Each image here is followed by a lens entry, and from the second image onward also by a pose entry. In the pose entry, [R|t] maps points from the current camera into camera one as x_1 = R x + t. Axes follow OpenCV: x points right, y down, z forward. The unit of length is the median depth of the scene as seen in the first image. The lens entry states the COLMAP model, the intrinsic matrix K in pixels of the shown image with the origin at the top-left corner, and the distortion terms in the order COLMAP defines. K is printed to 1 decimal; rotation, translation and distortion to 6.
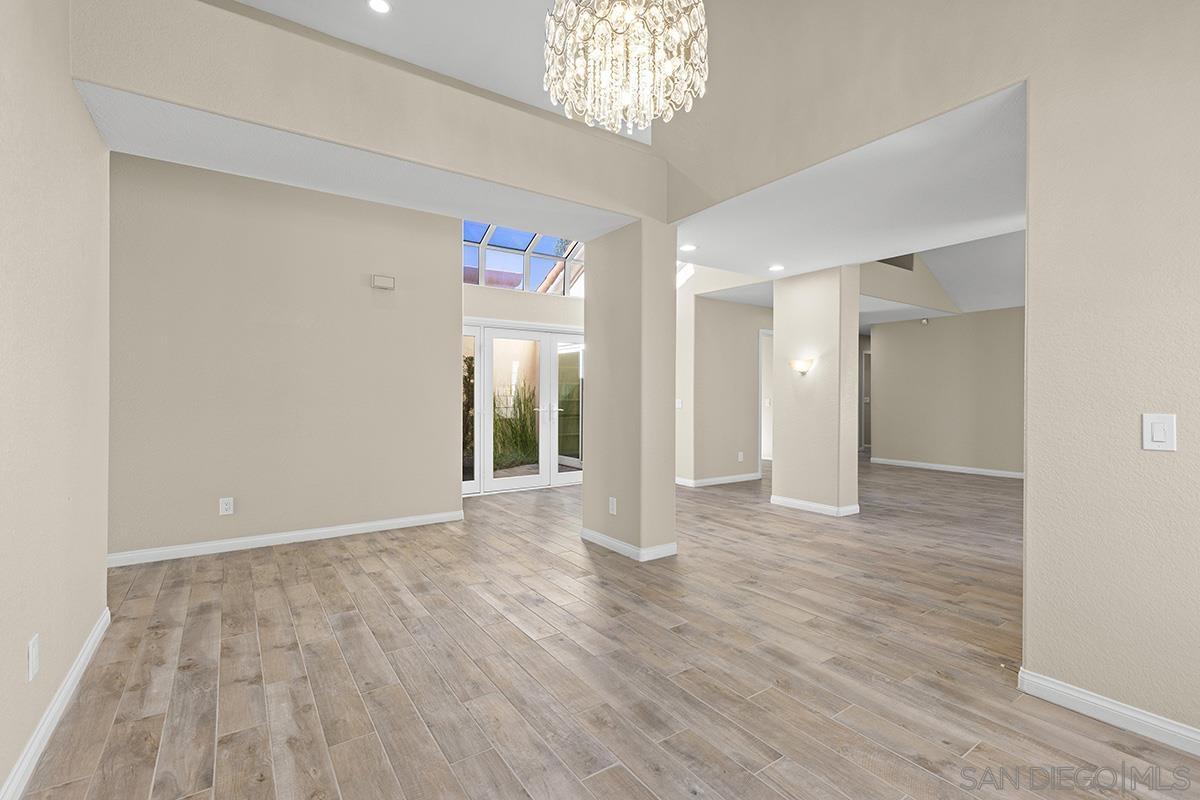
lens RADIAL K [[539.0, 0, 611.2], [0, 539.0, 389.8], [0, 0, 1]] dist [0.013388, -0.002723]
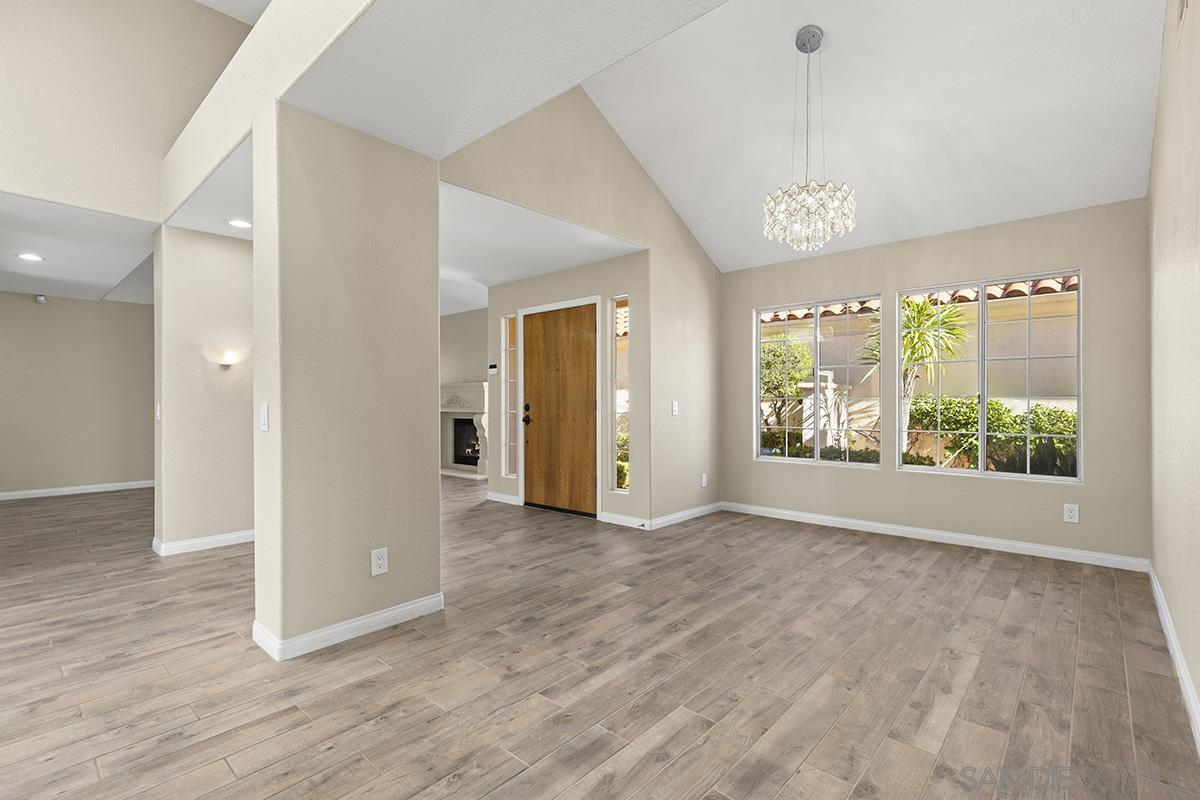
lens RADIAL K [[539.0, 0, 600.8], [0, 539.0, 407.7], [0, 0, 1]] dist [0.013388, -0.002723]
pose [[-0.219014, -0.011355, 0.975656, -0.991244], [-0.006776, 0.999926, 0.010116, 0.029711], [-0.975698, -0.004395, -0.219075, 1.266869]]
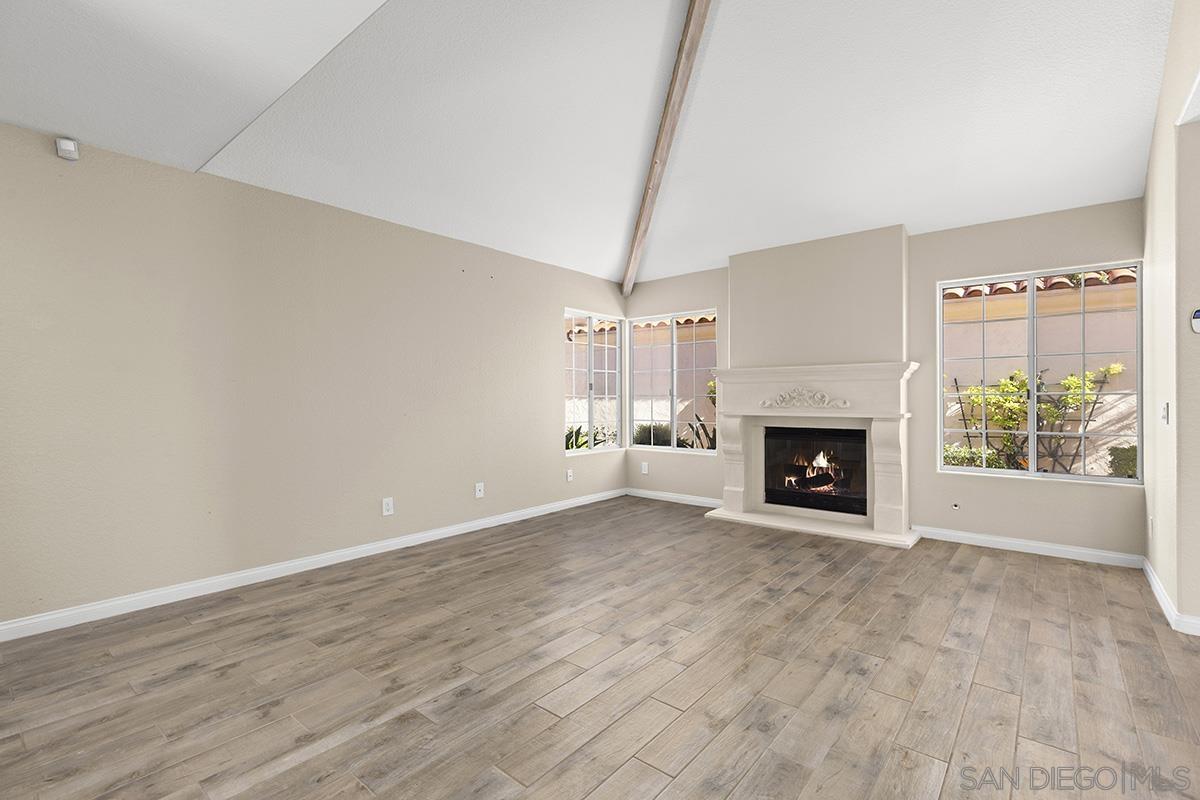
lens RADIAL K [[539.0, 0, 605.4], [0, 539.0, 397.2], [0, 0, 1]] dist [0.013388, -0.002723]
pose [[-0.262324, -0.000095, 0.964980, 0.608079], [-0.009354, 0.999953, -0.002444, 0.039737], [-0.964935, -0.009668, -0.262313, 2.407603]]
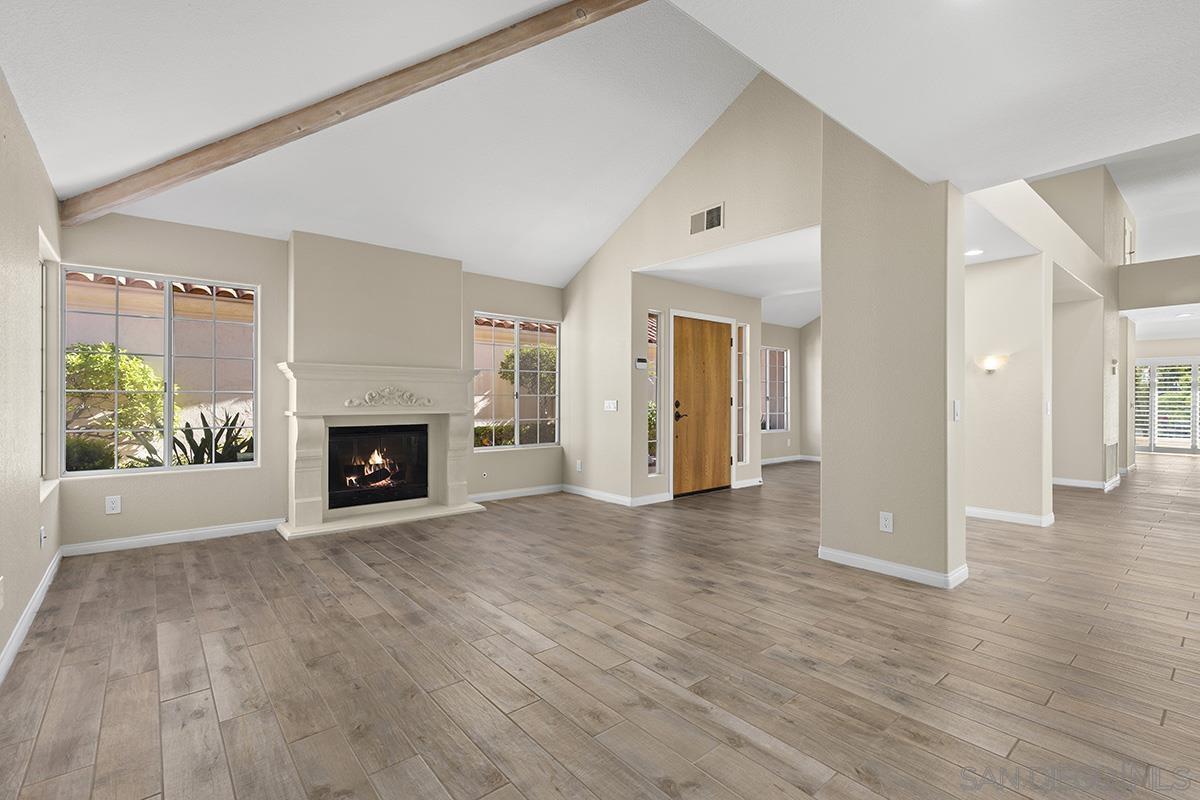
lens RADIAL K [[539.0, 0, 608.4], [0, 539.0, 396.0], [0, 0, 1]] dist [0.013388, -0.002723]
pose [[-0.995728, -0.007091, -0.092066, 1.508309], [-0.005731, 0.999871, -0.015026, 0.052710], [0.092161, -0.014434, -0.995640, 3.179243]]
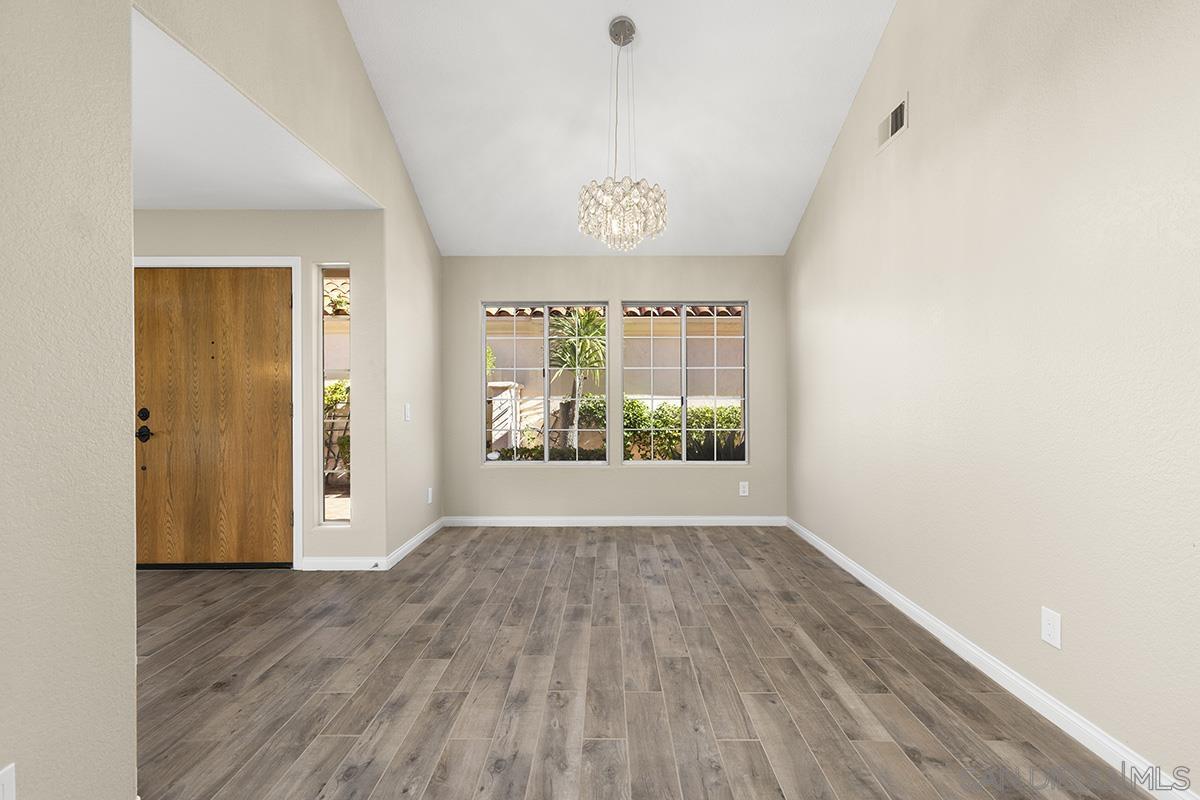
lens RADIAL K [[539.0, 0, 600.8], [0, 539.0, 397.5], [0, 0, 1]] dist [0.013388, -0.002723]
pose [[-0.809715, -0.000620, 0.586822, -0.586670], [-0.003864, 0.999983, -0.004276, 0.013876], [-0.586810, -0.005730, -0.809704, 1.499840]]
